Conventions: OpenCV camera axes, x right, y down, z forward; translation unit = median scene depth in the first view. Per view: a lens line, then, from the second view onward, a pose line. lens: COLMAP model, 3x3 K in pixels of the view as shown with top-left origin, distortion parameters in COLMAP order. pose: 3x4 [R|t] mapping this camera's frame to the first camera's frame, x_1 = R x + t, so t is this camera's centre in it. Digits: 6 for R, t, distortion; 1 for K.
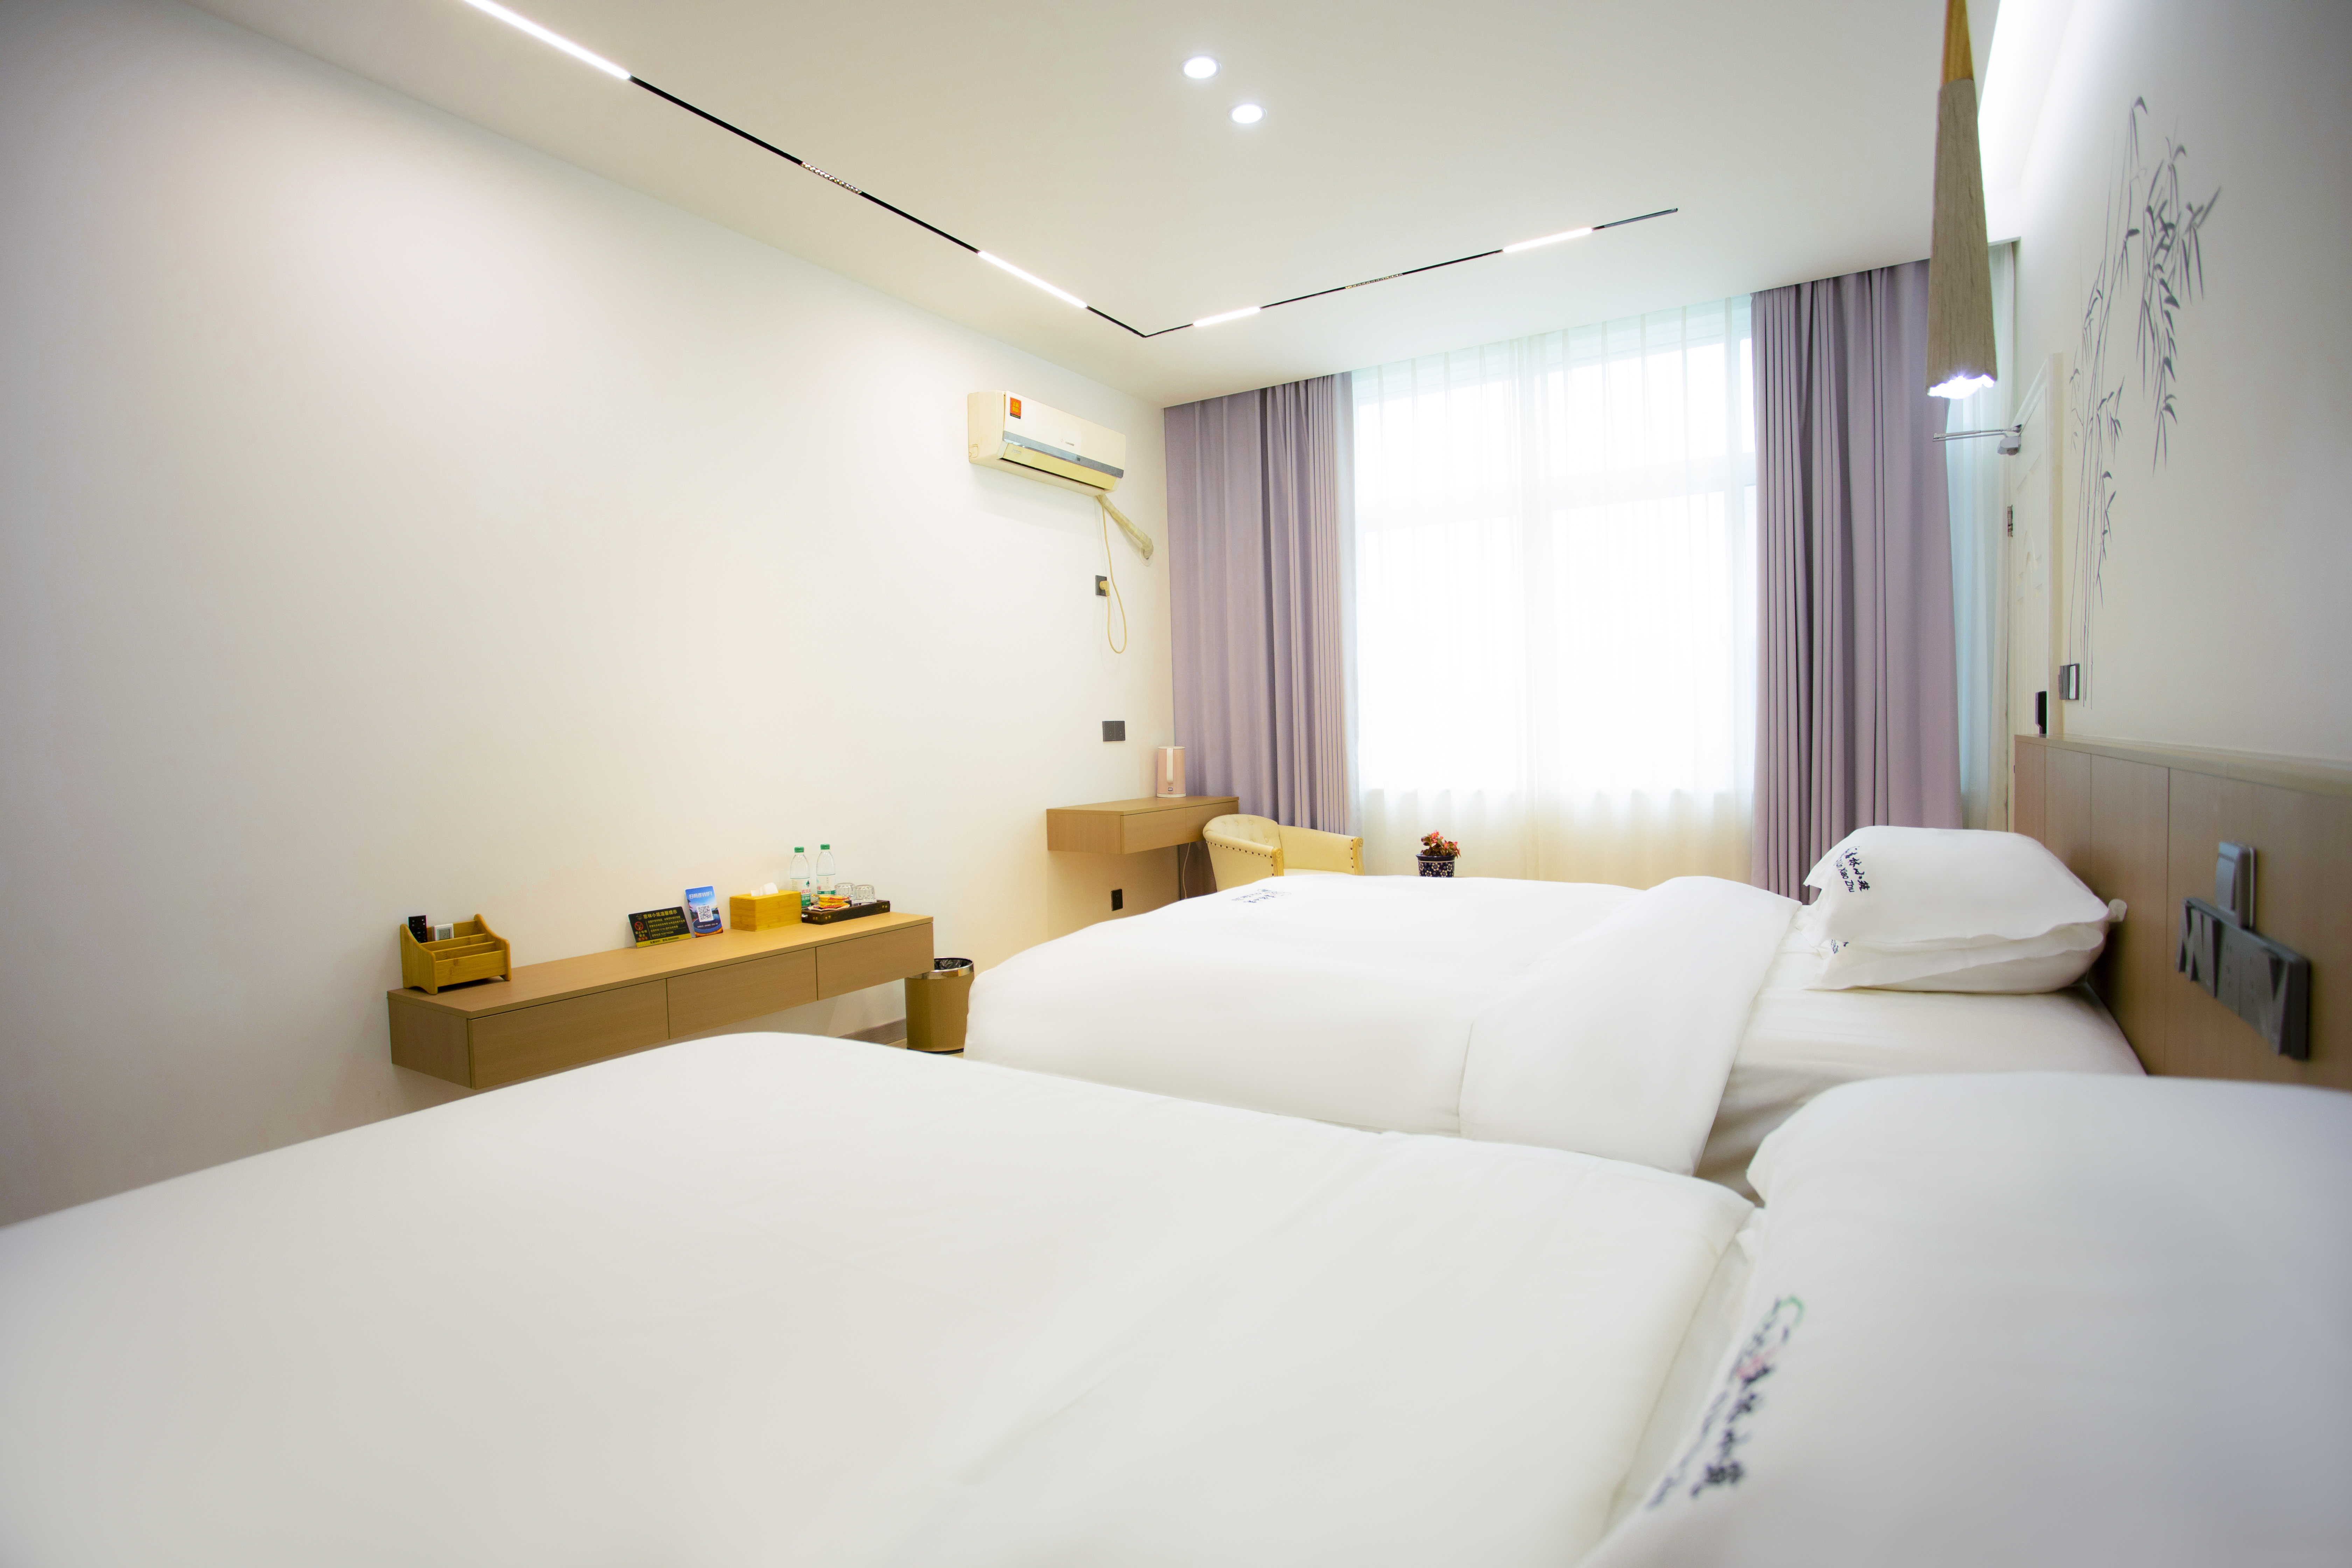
lens RADIAL K [[1189.7, 0, 1176.0], [0, 1189.7, 784.0], [0, 0, 1]] dist [-0.070350, 0.039230]
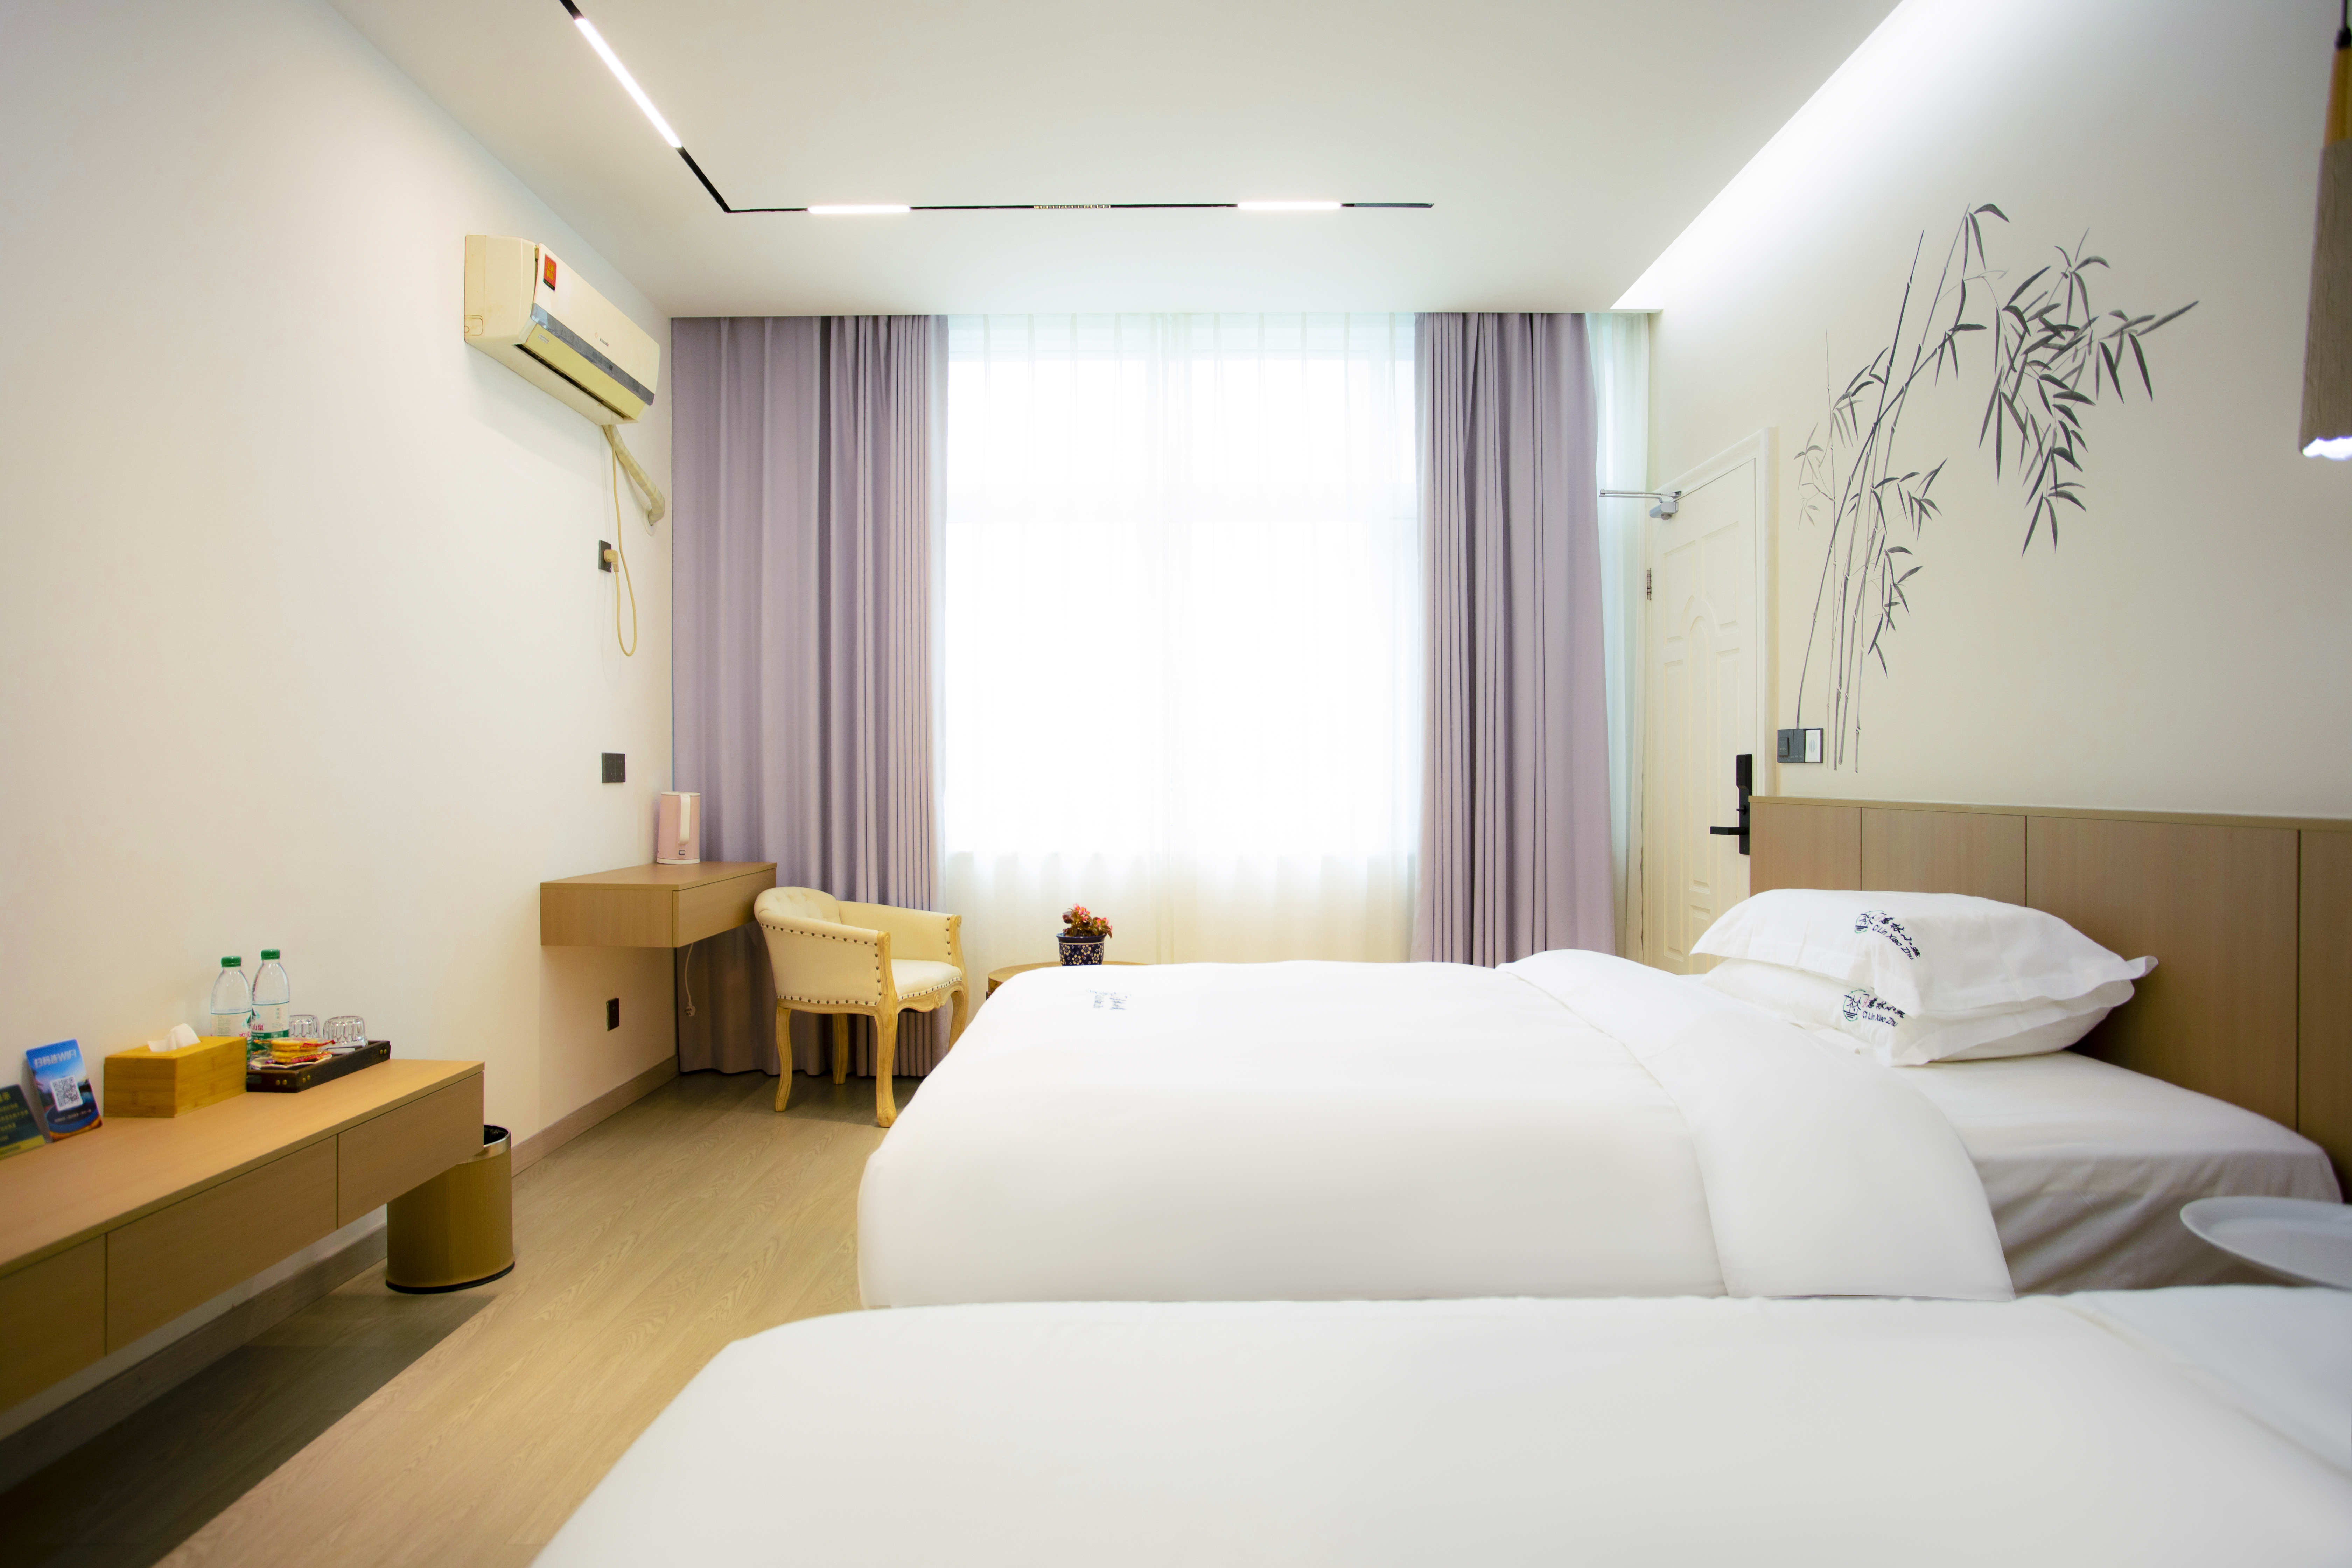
lens RADIAL K [[1423.9, 0, 1176.0], [0, 1423.9, 784.0], [0, 0, 1]] dist [-0.073629, 0.065981]
pose [[0.846891, 0.022744, 0.531279, -0.252964], [-0.000043, 0.999088, -0.042701, -0.000574], [-0.531766, 0.036140, 0.846120, 0.167460]]
